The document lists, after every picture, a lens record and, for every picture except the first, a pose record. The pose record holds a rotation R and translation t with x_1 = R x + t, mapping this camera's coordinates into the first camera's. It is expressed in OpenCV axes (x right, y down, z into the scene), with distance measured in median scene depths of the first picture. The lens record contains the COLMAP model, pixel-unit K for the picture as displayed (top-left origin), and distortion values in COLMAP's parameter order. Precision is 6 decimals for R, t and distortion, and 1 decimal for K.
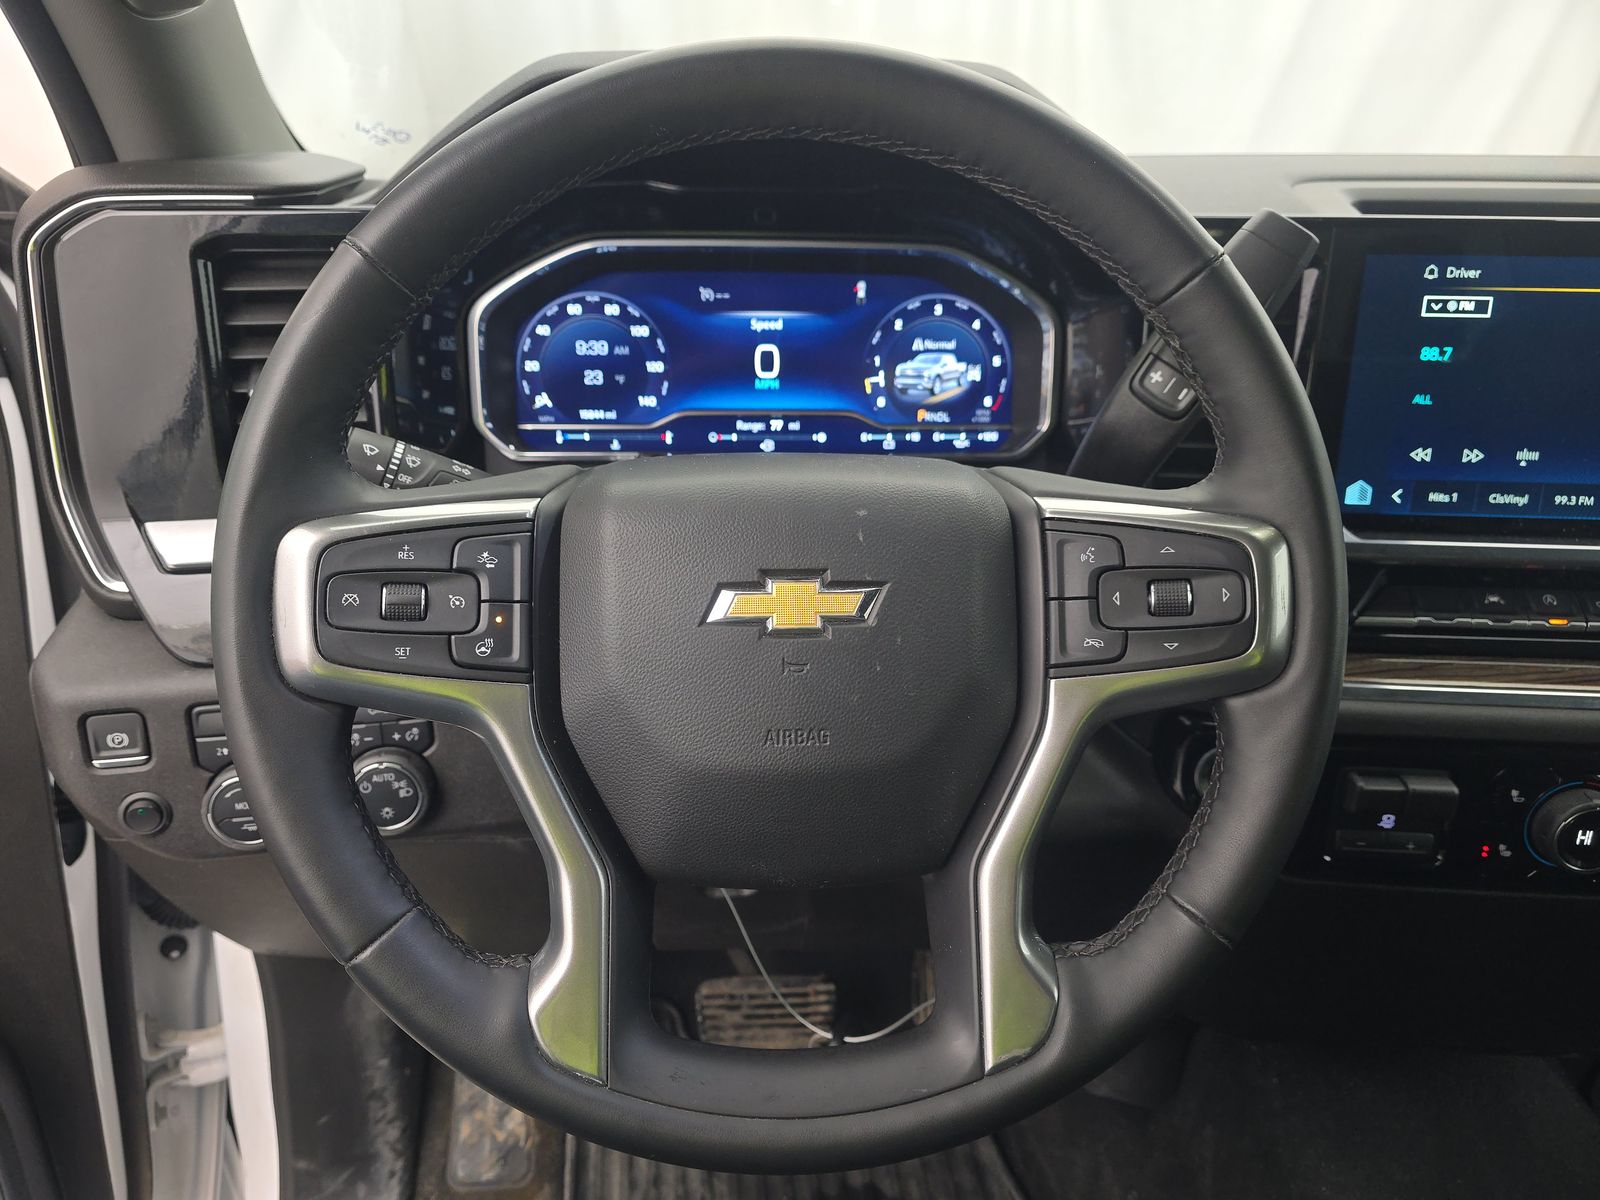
lens RADIAL K [[1059.2, 0, 800.0], [0, 1059.2, 600.0], [0, 0, 1]] dist [0.031642, -0.036072]
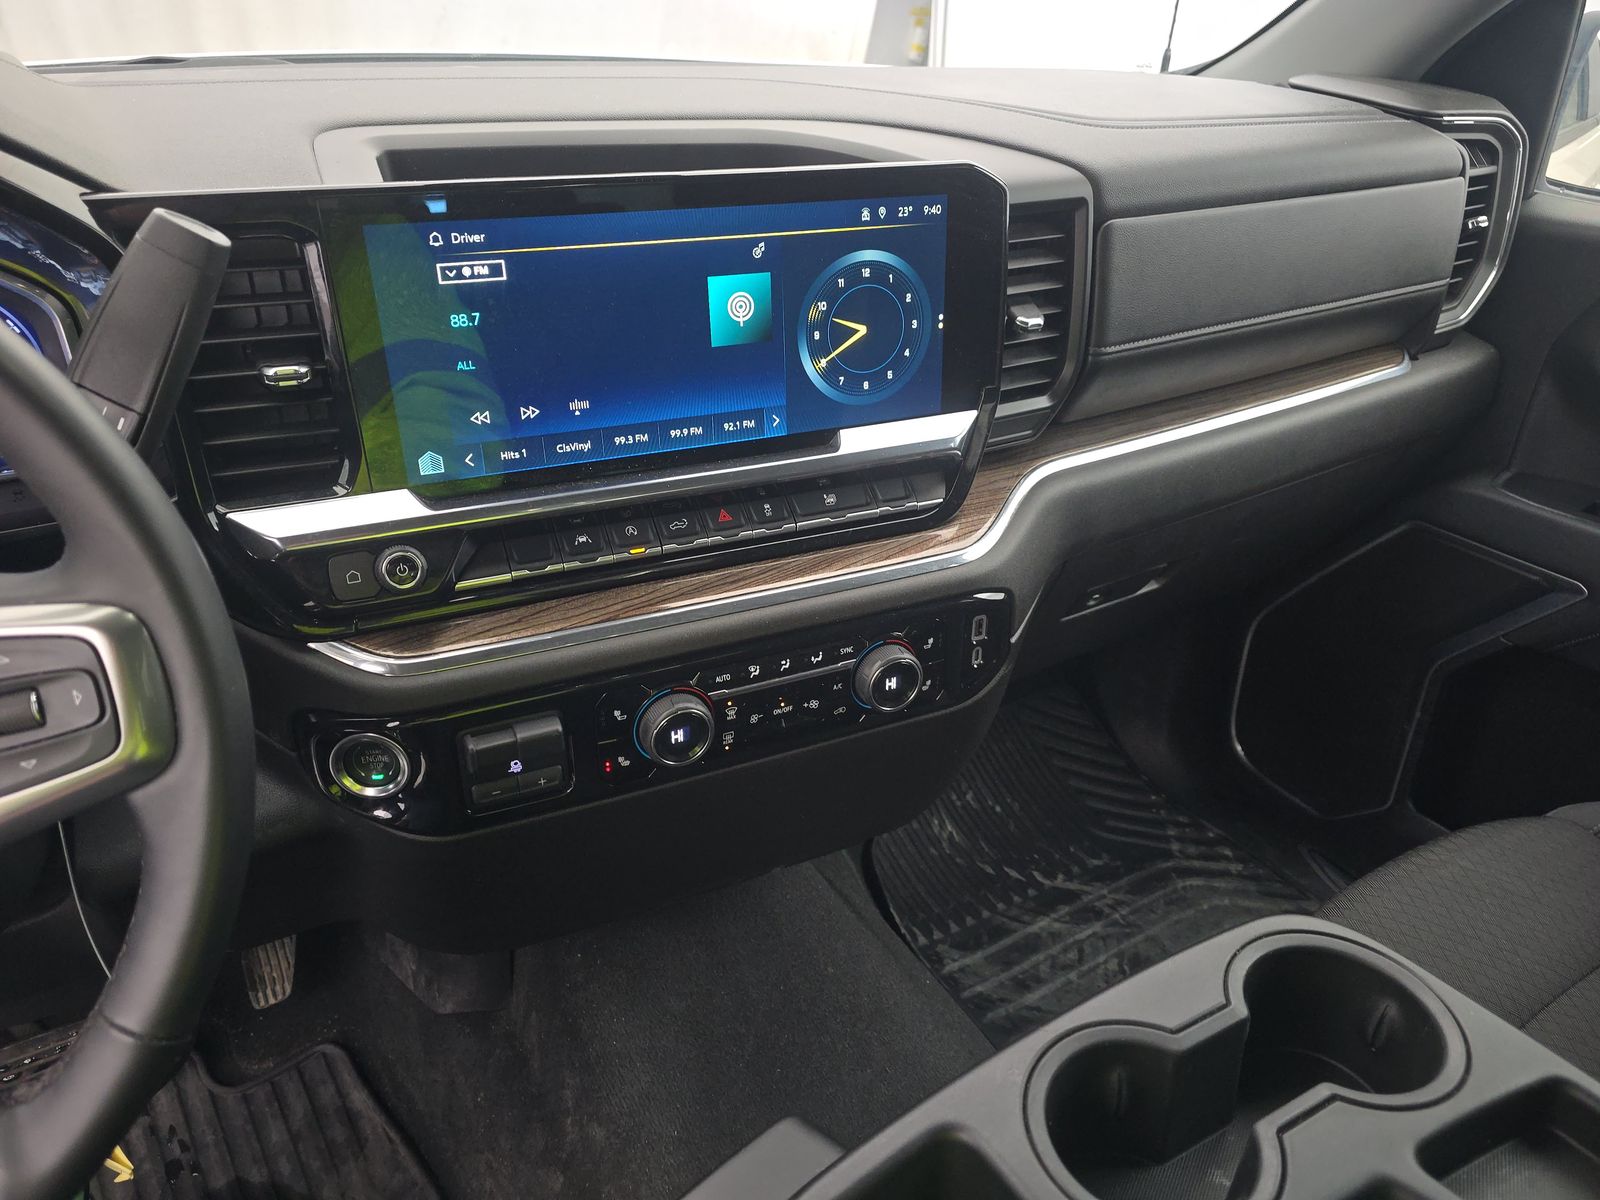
lens RADIAL K [[1059.2, 0, 800.0], [0, 1059.2, 600.0], [0, 0, 1]] dist [0.031642, -0.036072]
pose [[0.880143, -0.219401, 0.420965, 0.395622], [0.153920, 0.970773, 0.184142, -0.110570], [-0.449062, -0.097277, 0.888189, -0.066208]]
